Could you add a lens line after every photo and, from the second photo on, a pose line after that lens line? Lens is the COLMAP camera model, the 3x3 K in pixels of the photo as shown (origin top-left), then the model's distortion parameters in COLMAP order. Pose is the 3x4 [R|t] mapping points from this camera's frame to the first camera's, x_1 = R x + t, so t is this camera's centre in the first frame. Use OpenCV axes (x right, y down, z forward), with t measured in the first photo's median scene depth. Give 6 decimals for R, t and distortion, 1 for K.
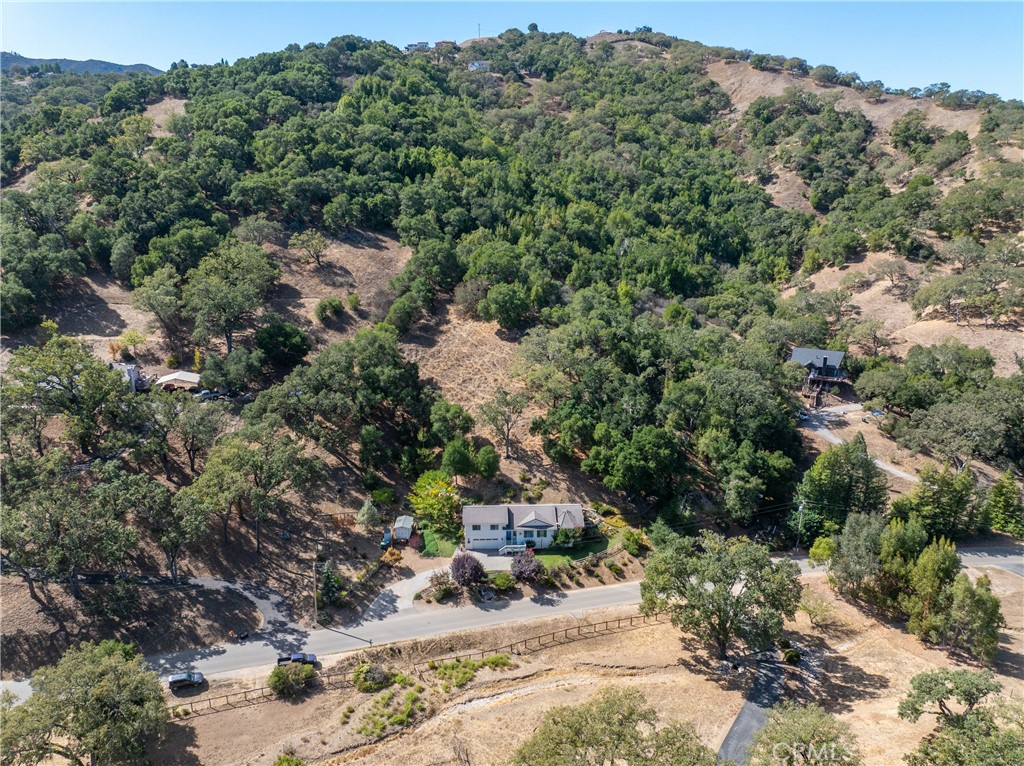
lens RADIAL K [[717.4, 0, 512.0], [0, 717.4, 383.0], [0, 0, 1]] dist [-0.028467, -0.000374]
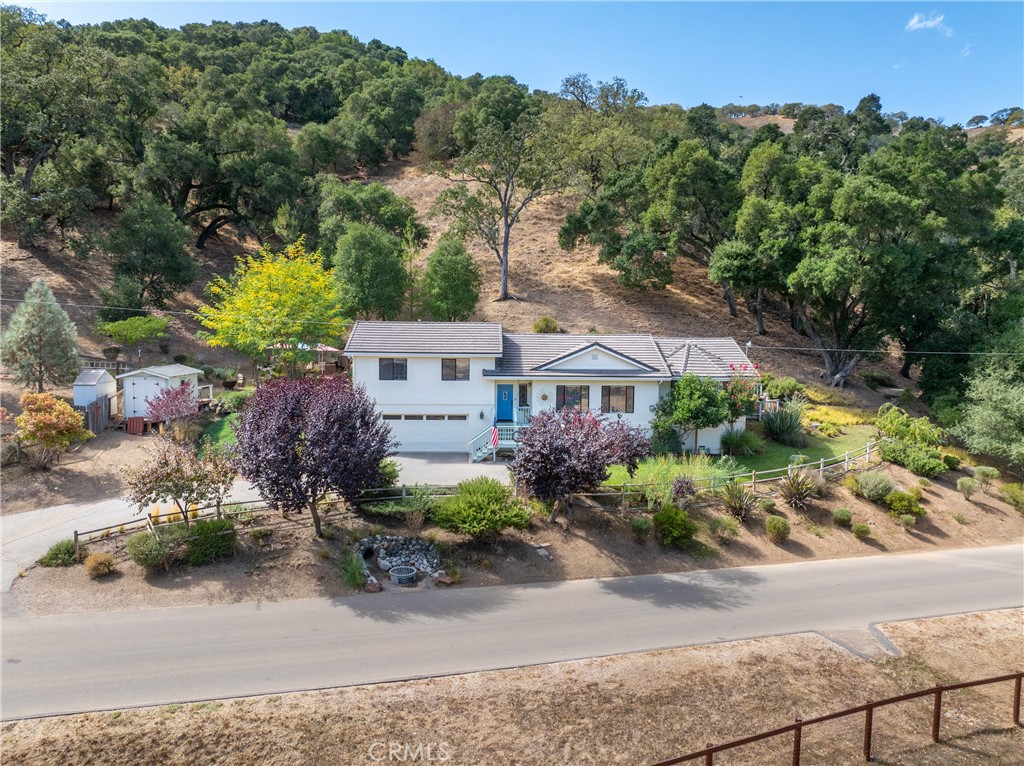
lens RADIAL K [[716.1, 0, 512.0], [0, 716.1, 383.0], [0, 0, 1]] dist [-0.061444, 0.037130]
pose [[0.999971, 0.007039, -0.002874, -0.000541], [-0.007470, 0.979962, -0.199045, 0.239296], [0.001415, 0.199061, 0.979986, 0.651974]]
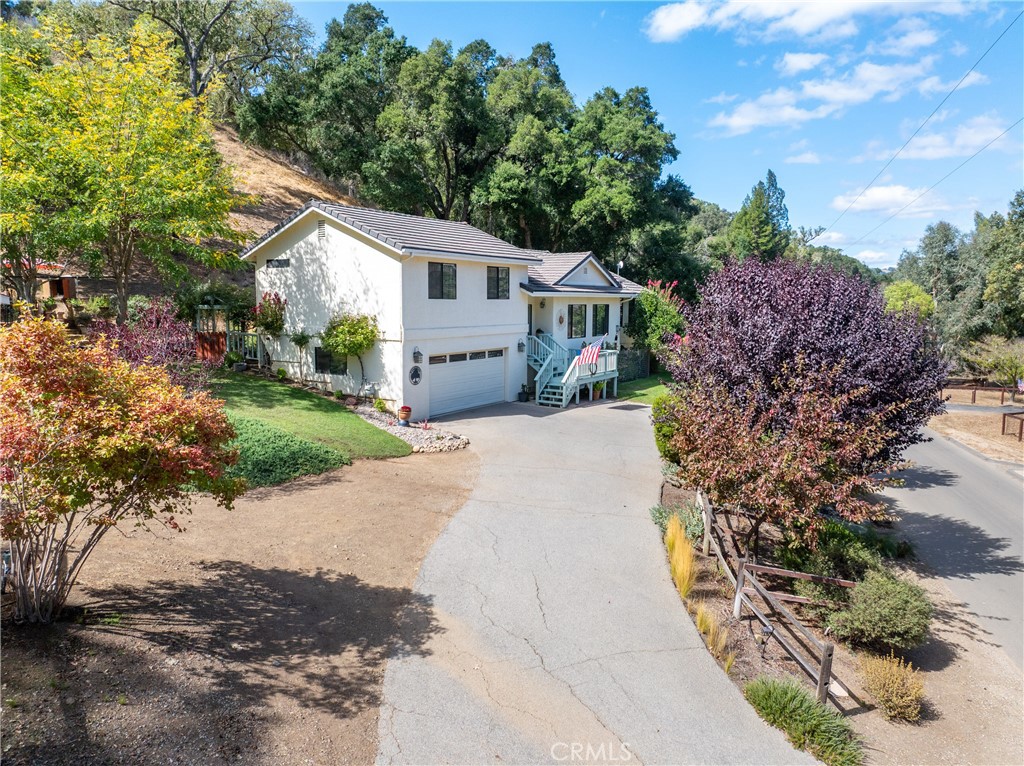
lens RADIAL K [[717.4, 0, 512.0], [0, 717.4, 383.0], [0, 0, 1]] dist [-0.028467, -0.000374]
pose [[0.574714, -0.097139, 0.812568, -0.170364], [0.223601, 0.973787, -0.041737, 0.215367], [-0.787214, 0.205678, 0.581370, 0.804813]]
